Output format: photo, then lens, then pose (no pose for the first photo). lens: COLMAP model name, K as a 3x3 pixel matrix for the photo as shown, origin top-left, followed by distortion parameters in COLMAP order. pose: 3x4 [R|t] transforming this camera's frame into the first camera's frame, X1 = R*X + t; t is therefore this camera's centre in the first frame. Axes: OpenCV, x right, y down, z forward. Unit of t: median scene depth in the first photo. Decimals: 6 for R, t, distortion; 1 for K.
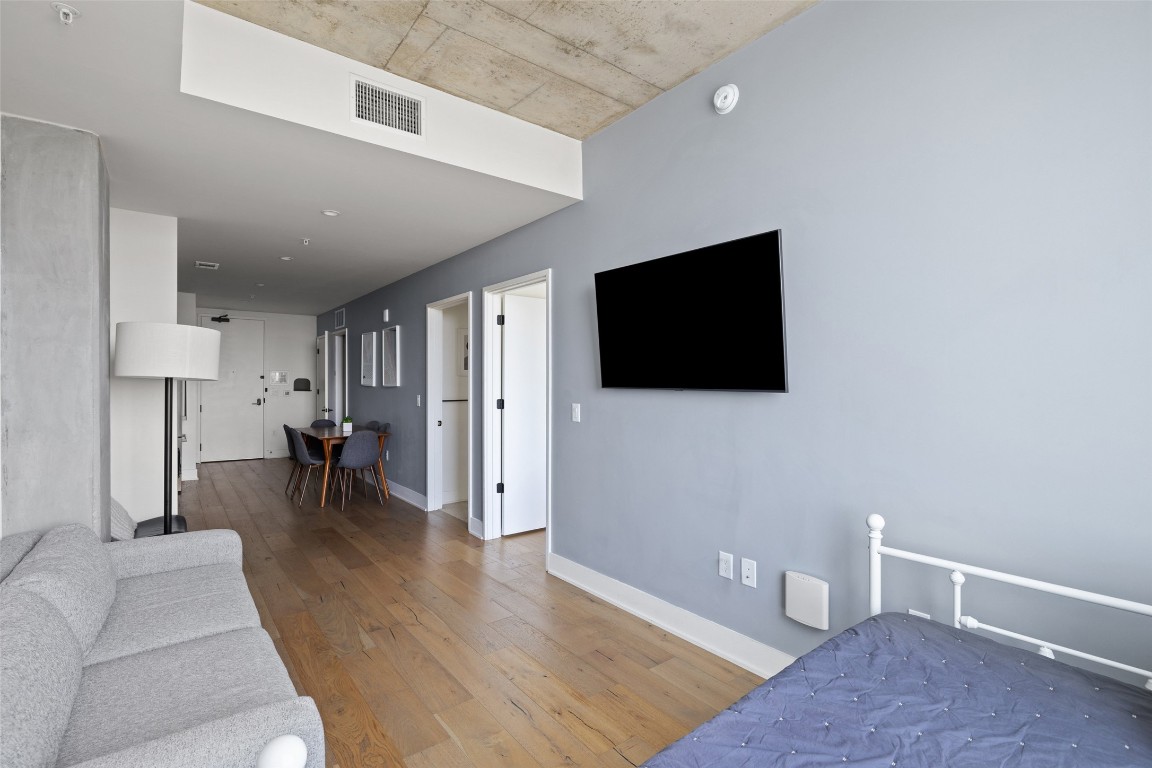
lens RADIAL K [[530.3, 0, 571.5], [0, 530.3, 381.0], [0, 0, 1]] dist [-0.003748, -0.000176]
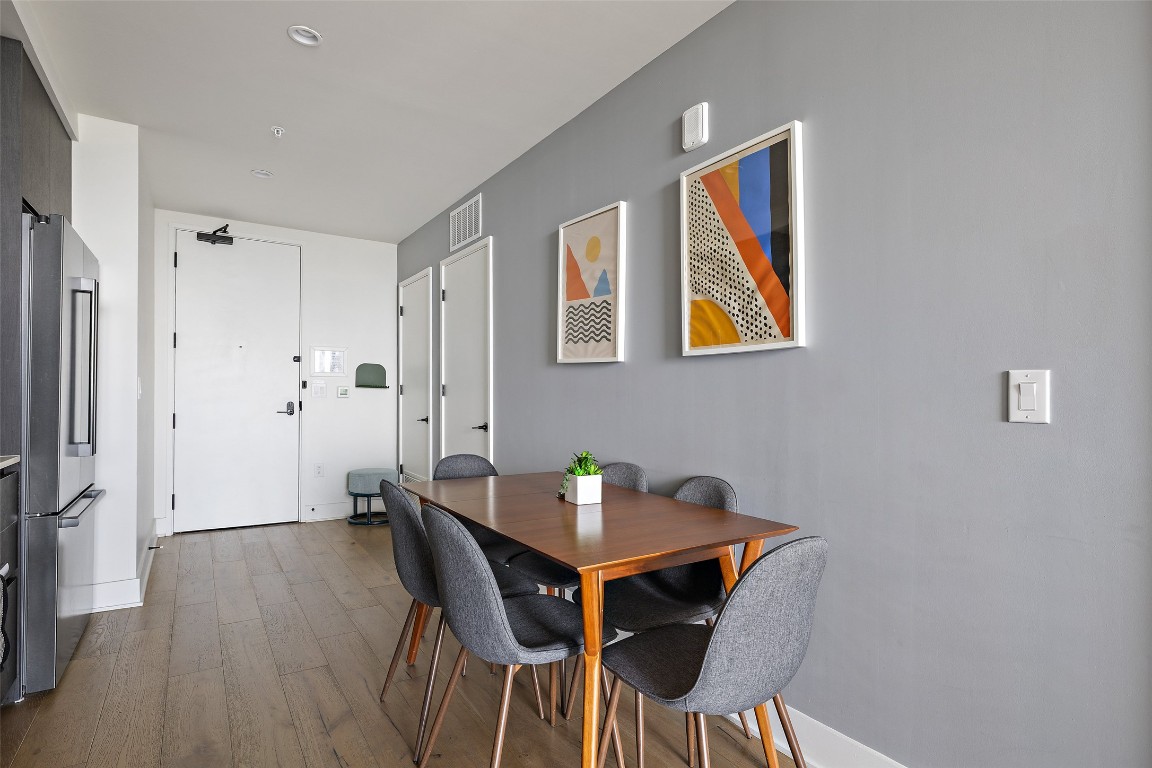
lens RADIAL K [[595.7, 0, 580.2], [0, 595.7, 388.3], [0, 0, 1]] dist [0.002989, 0.000339]
pose [[0.997565, 0.001289, -0.069725, -0.281039], [-0.001662, 0.999985, -0.005286, 0.023108], [0.069717, 0.005389, 0.997552, 0.462845]]
